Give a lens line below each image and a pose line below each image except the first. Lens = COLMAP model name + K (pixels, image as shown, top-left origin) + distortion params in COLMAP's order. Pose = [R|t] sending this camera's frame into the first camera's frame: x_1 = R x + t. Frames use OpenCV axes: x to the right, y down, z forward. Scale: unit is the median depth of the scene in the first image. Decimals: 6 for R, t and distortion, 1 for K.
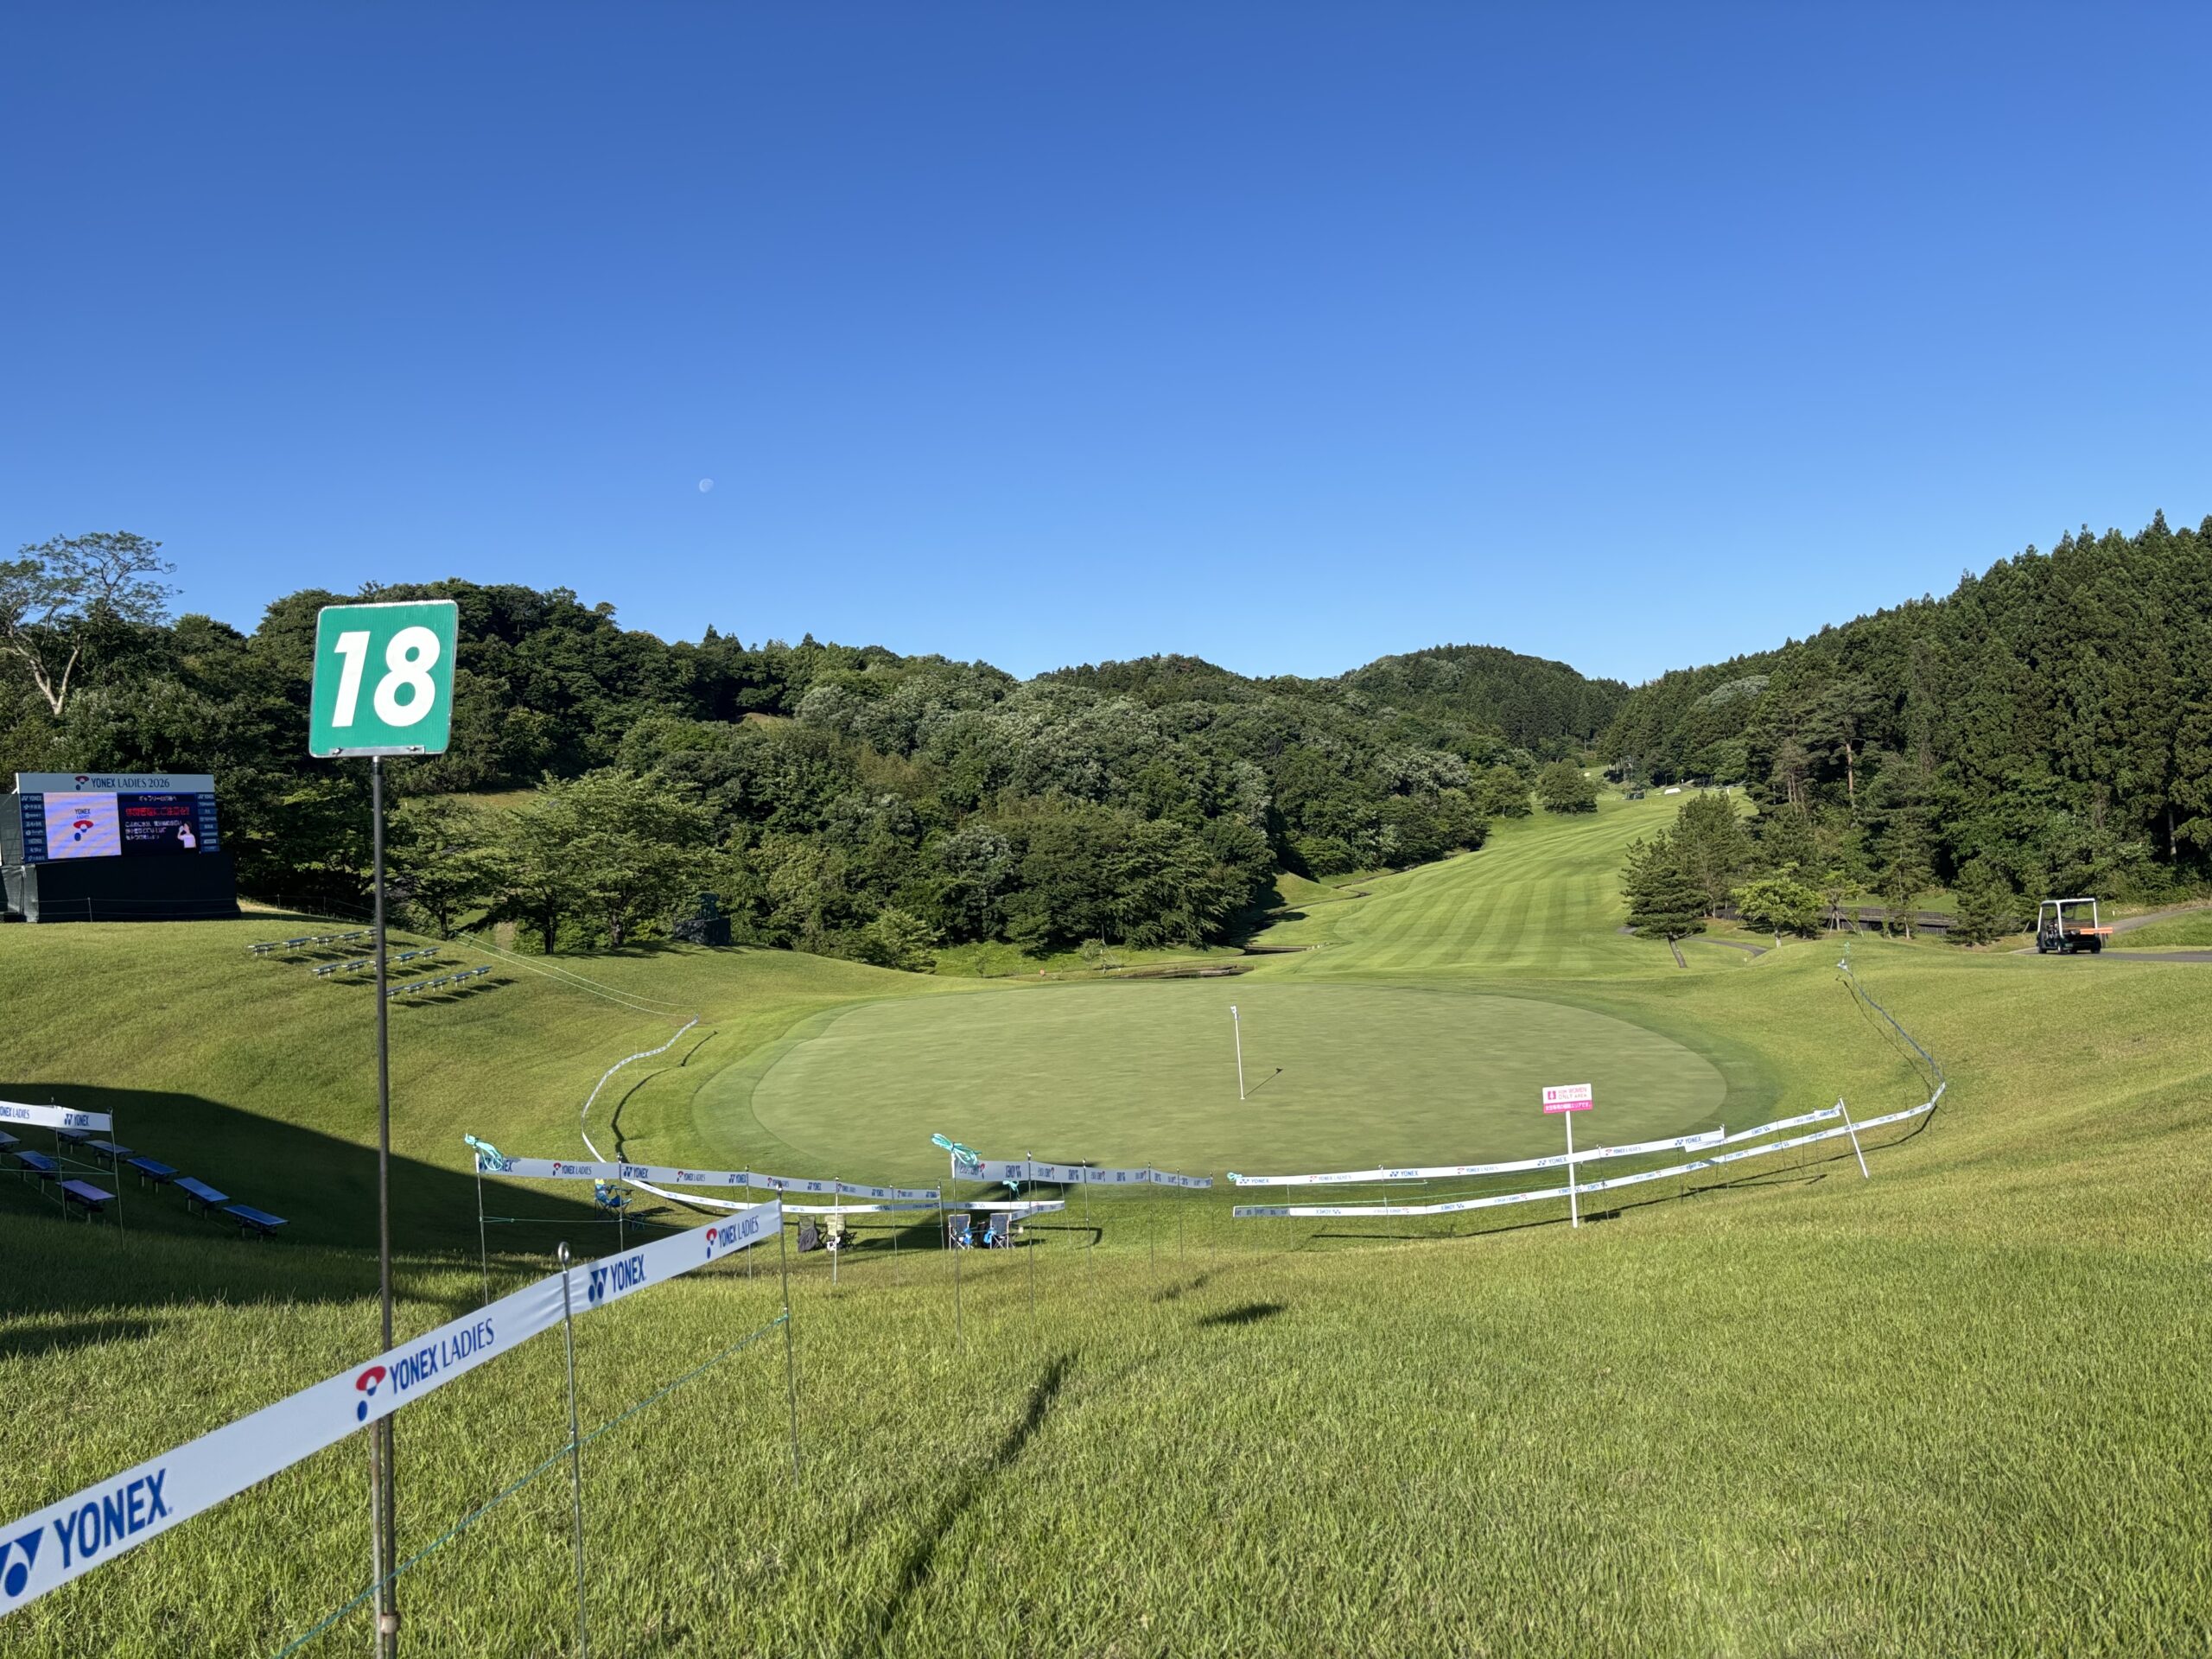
lens RADIAL K [[1633.5, 0, 1101.0], [0, 1633.5, 830.5], [0, 0, 1]] dist [0.105554, -0.090681]
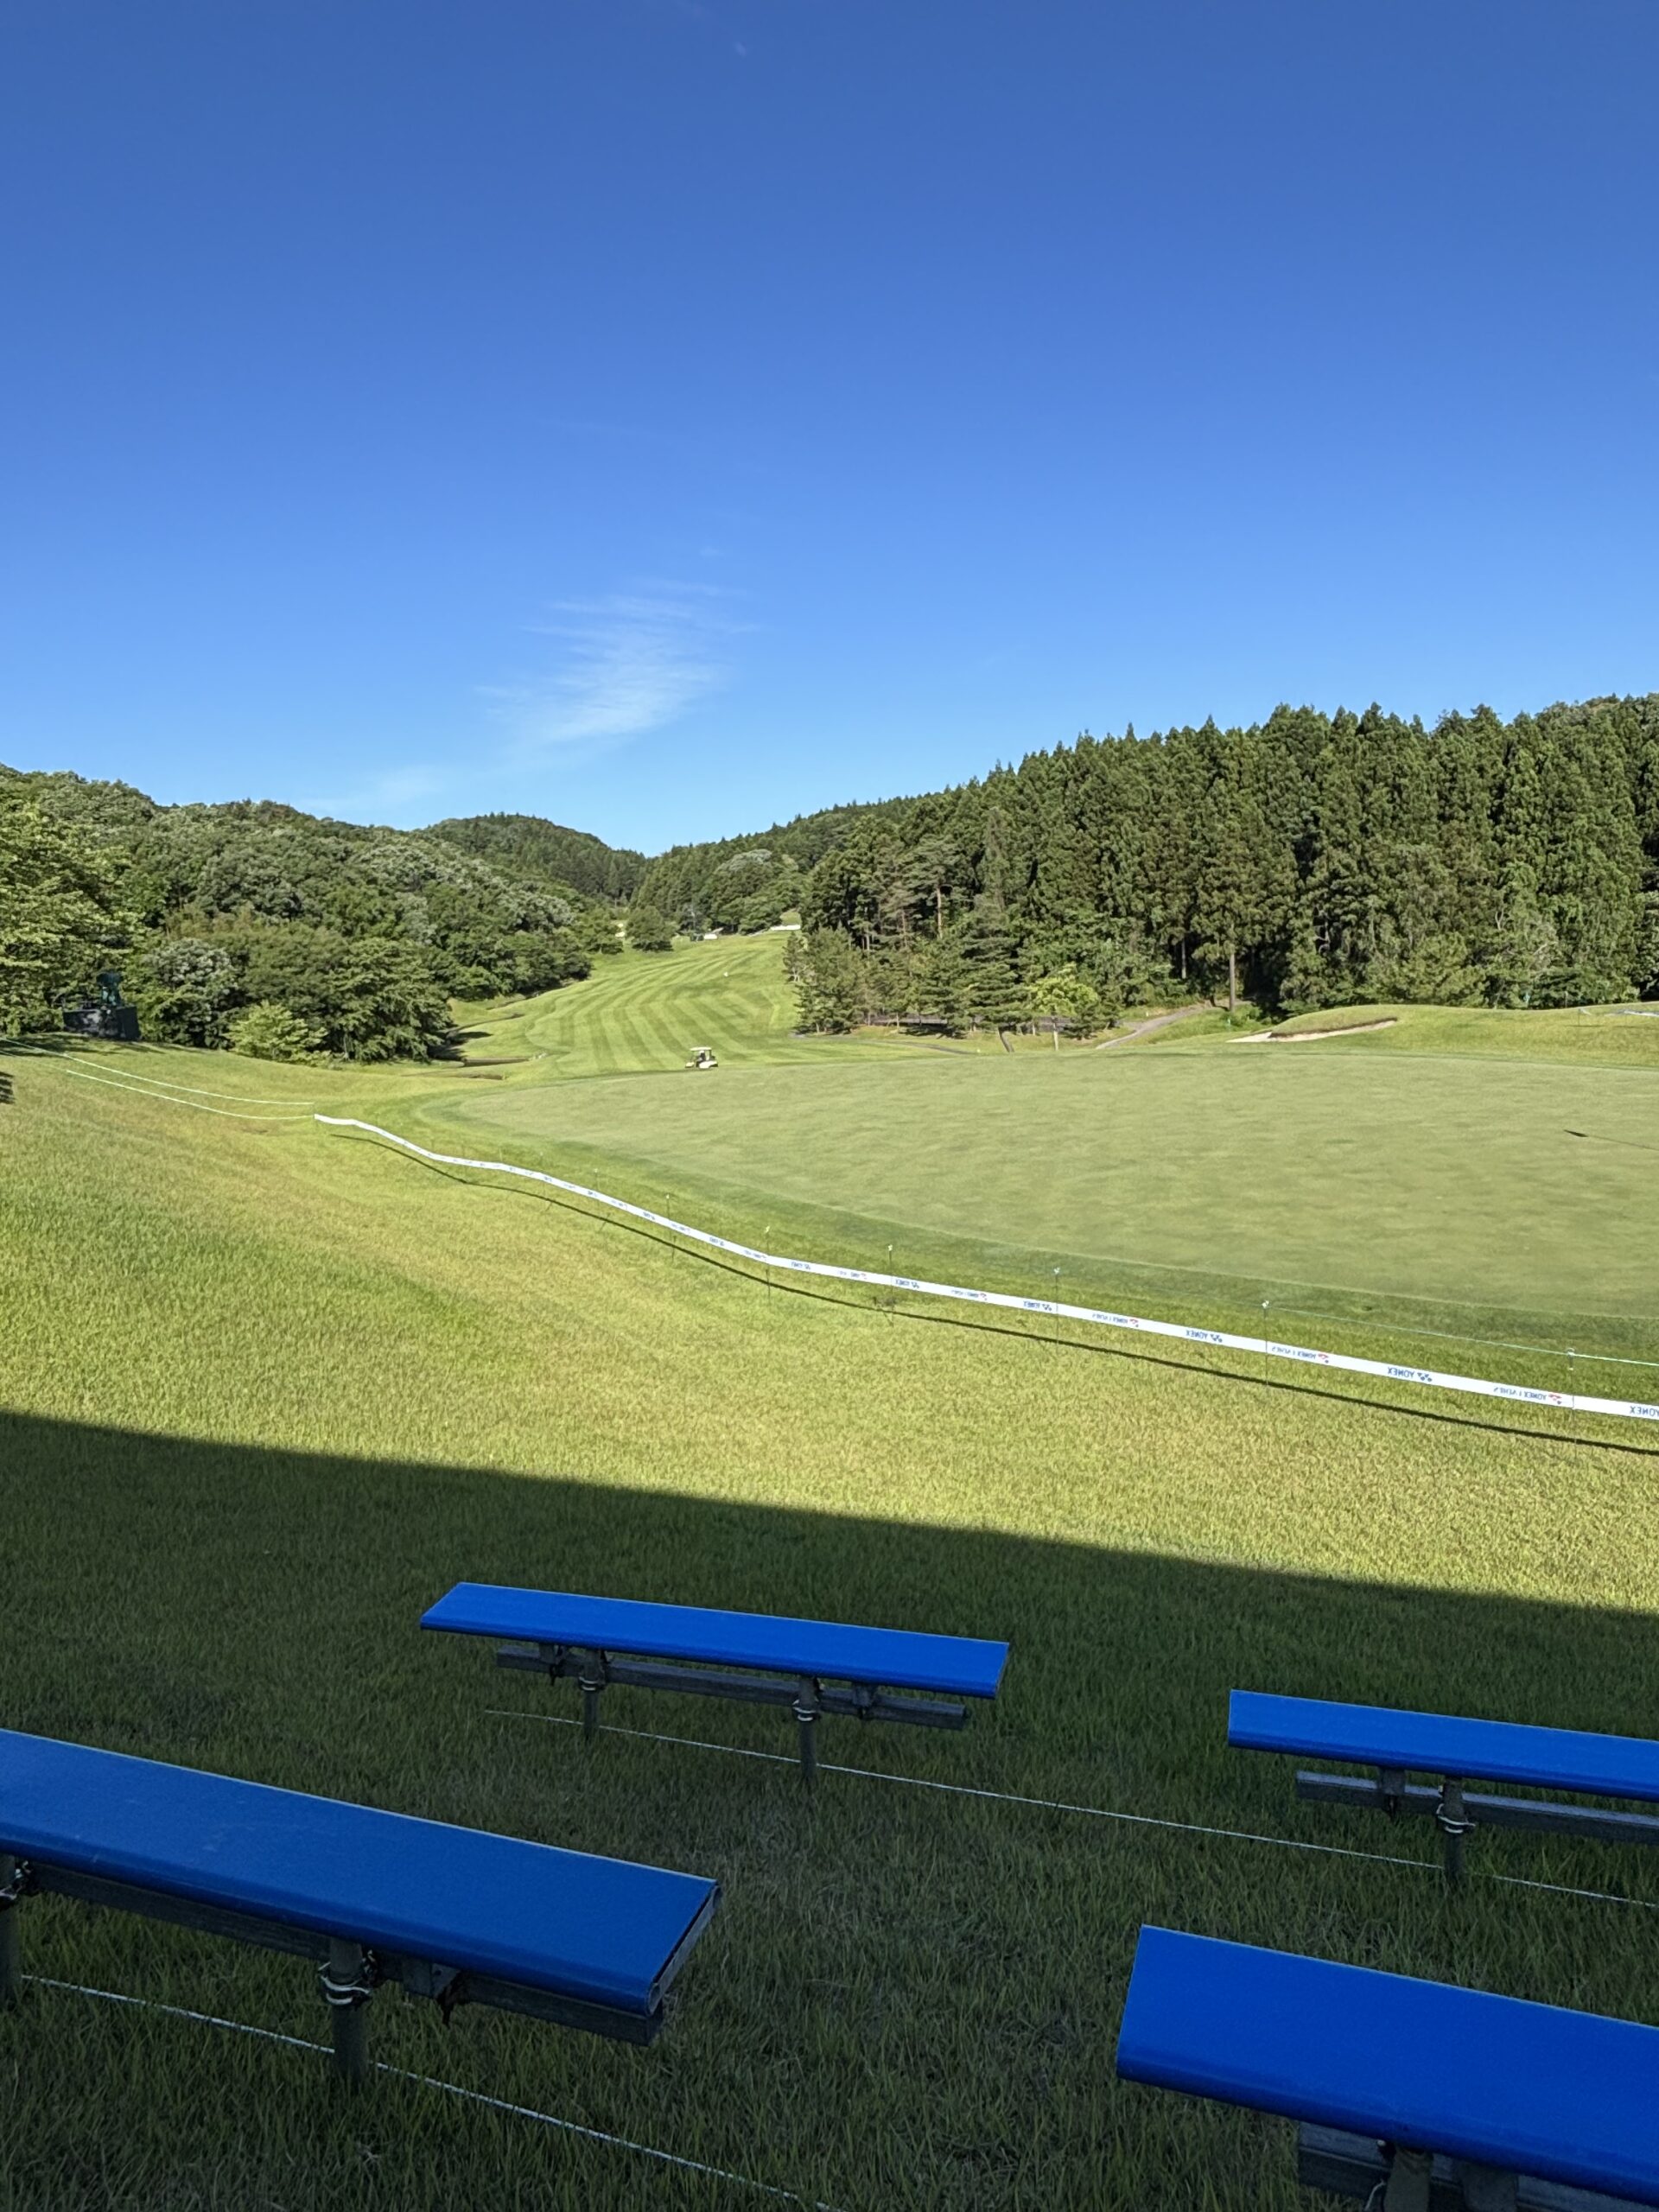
lens RADIAL K [[1321.8, 0, 838.6], [0, 1321.8, 1112.5], [0, 0, 1]] dist [0.036765, -0.065834]
pose [[0.886832, -0.042093, 0.460171, -0.098906], [-0.005207, 0.994869, 0.101039, 0.017578], [-0.462063, -0.092001, 0.882062, 0.130352]]
